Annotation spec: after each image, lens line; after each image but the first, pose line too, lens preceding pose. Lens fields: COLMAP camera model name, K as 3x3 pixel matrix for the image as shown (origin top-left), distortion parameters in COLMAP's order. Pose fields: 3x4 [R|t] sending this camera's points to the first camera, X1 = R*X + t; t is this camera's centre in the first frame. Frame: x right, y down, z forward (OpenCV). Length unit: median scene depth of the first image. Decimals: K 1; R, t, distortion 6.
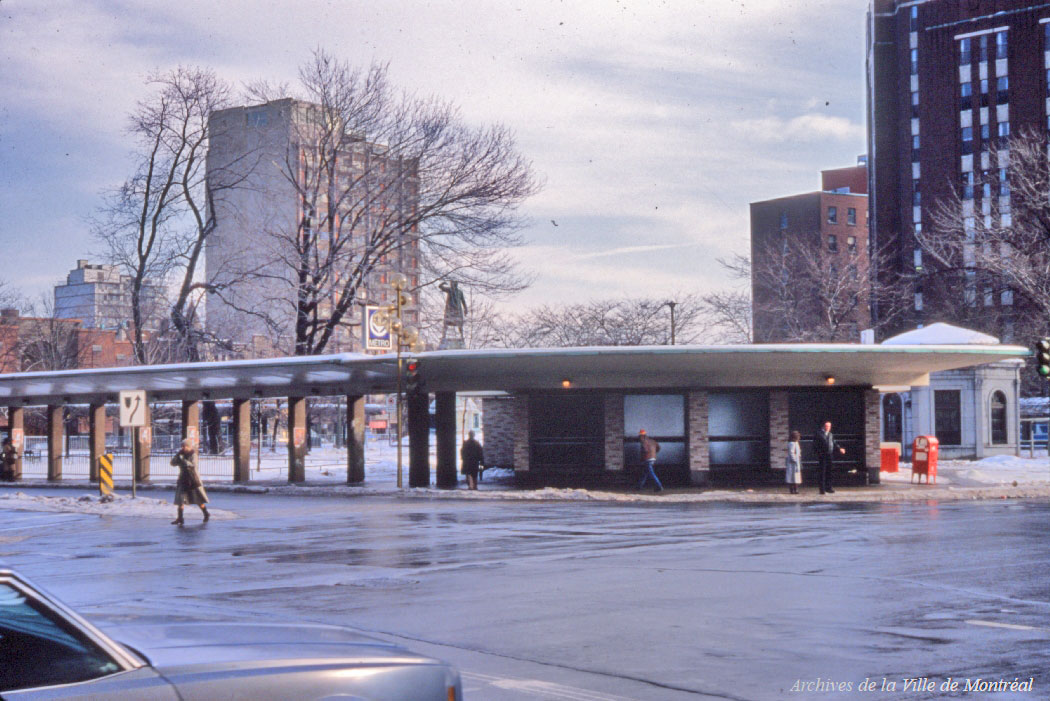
lens RADIAL K [[1893.5, 0, 525.0], [0, 1893.5, 350.5], [0, 0, 1]] dist [0.012359, 0.038508]
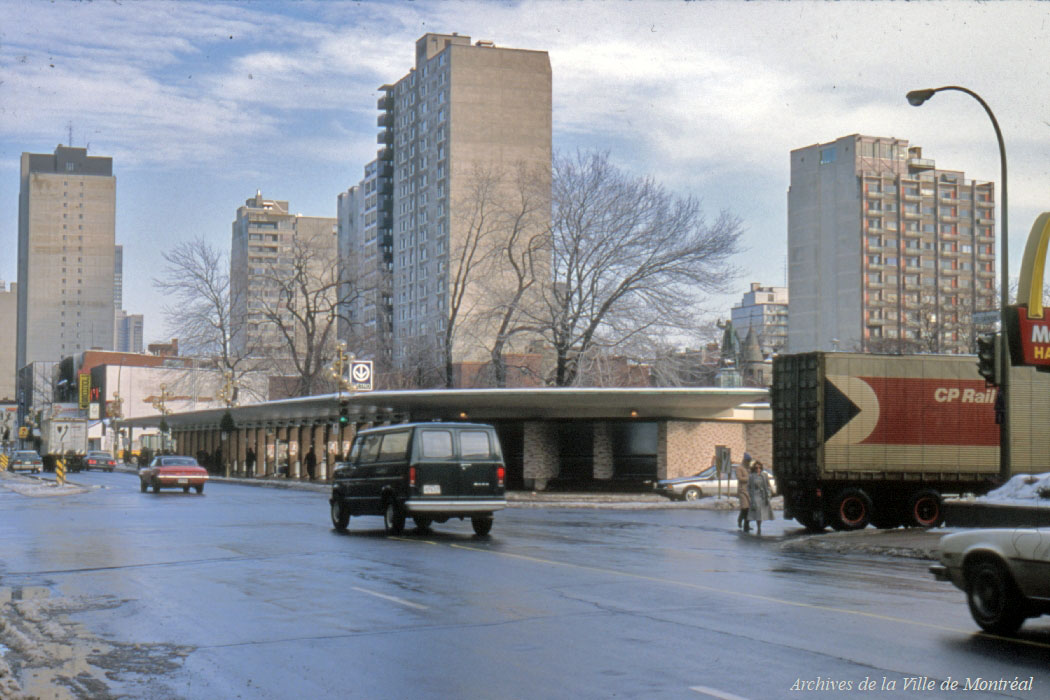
lens RADIAL K [[1893.5, 0, 525.0], [0, 1893.5, 350.0], [0, 0, 1]] dist [0.012359, 0.038508]
pose [[0.911232, -0.011667, -0.411728, 0.142201], [0.009267, 0.999926, -0.007825, -0.004208], [0.411789, 0.003315, 0.911273, -0.054886]]
